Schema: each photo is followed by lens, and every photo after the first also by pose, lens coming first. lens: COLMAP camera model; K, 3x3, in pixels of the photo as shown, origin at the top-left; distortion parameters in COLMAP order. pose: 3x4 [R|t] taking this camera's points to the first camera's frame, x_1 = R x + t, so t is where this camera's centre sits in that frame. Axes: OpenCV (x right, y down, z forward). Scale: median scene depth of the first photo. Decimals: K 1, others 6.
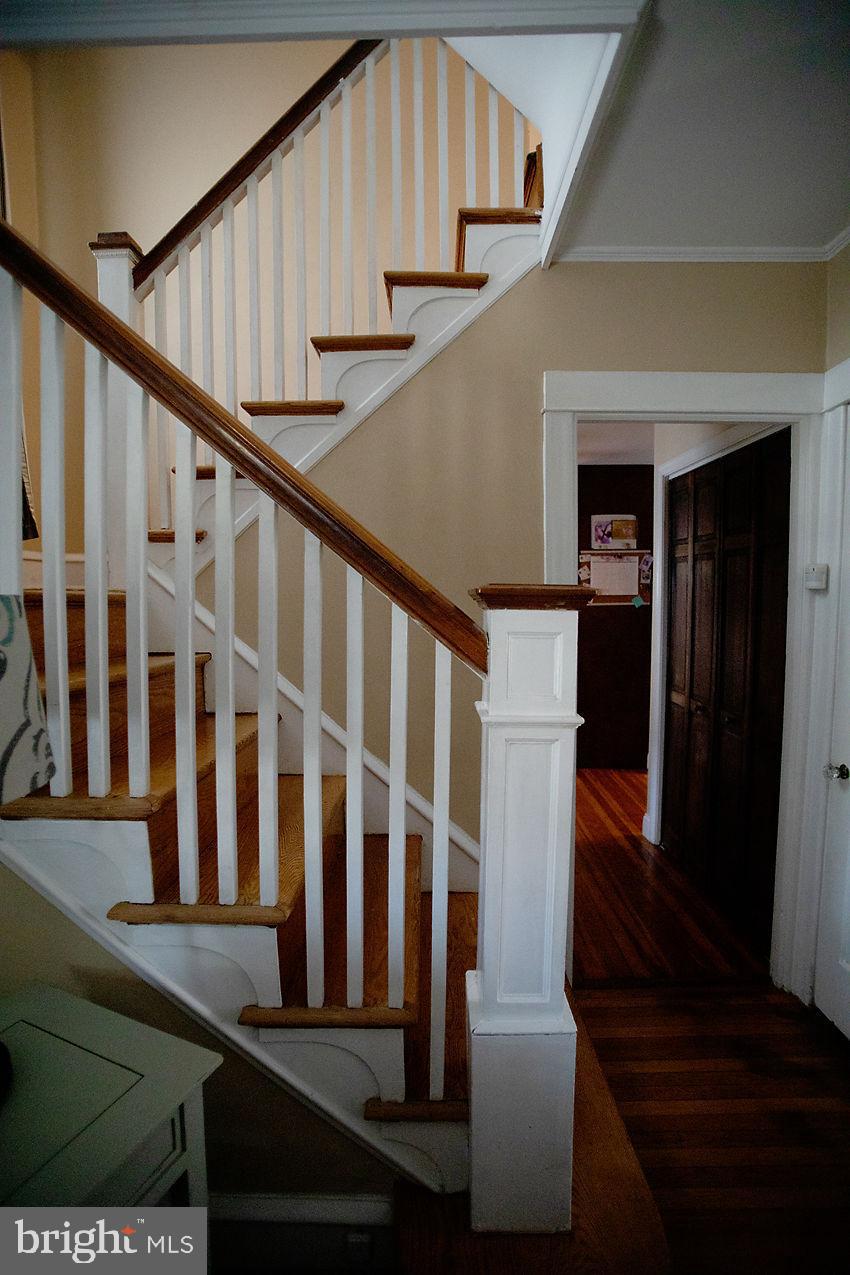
lens RADIAL K [[621.3, 0, 427.5], [0, 621.3, 634.0], [0, 0, 1]] dist [-0.042253, 0.004007]
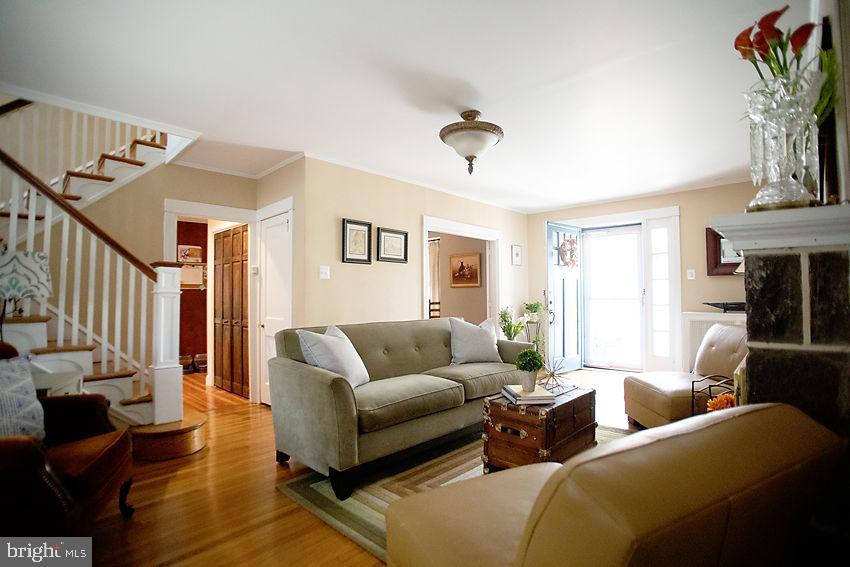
lens RADIAL K [[414.2, 0, 423.6], [0, 414.2, 282.2], [0, 0, 1]] dist [-0.042253, 0.004007]
pose [[0.689859, 0.022711, 0.723588, -0.376842], [0.056996, 0.994701, -0.085560, 0.233879], [-0.721697, 0.100266, 0.684909, -1.266731]]
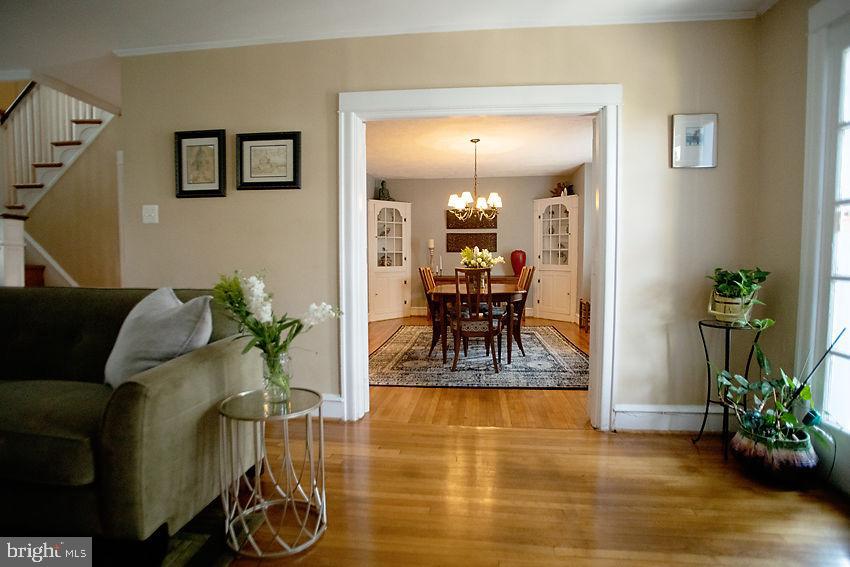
lens RADIAL K [[450.9, 0, 428.1], [0, 450.9, 276.6], [0, 0, 1]] dist [-0.043091, 0.003605]
pose [[0.994057, 0.001644, -0.108847, 1.993538], [-0.005288, 0.999435, -0.033192, 0.248458], [0.108731, 0.033570, 0.993504, -0.943395]]
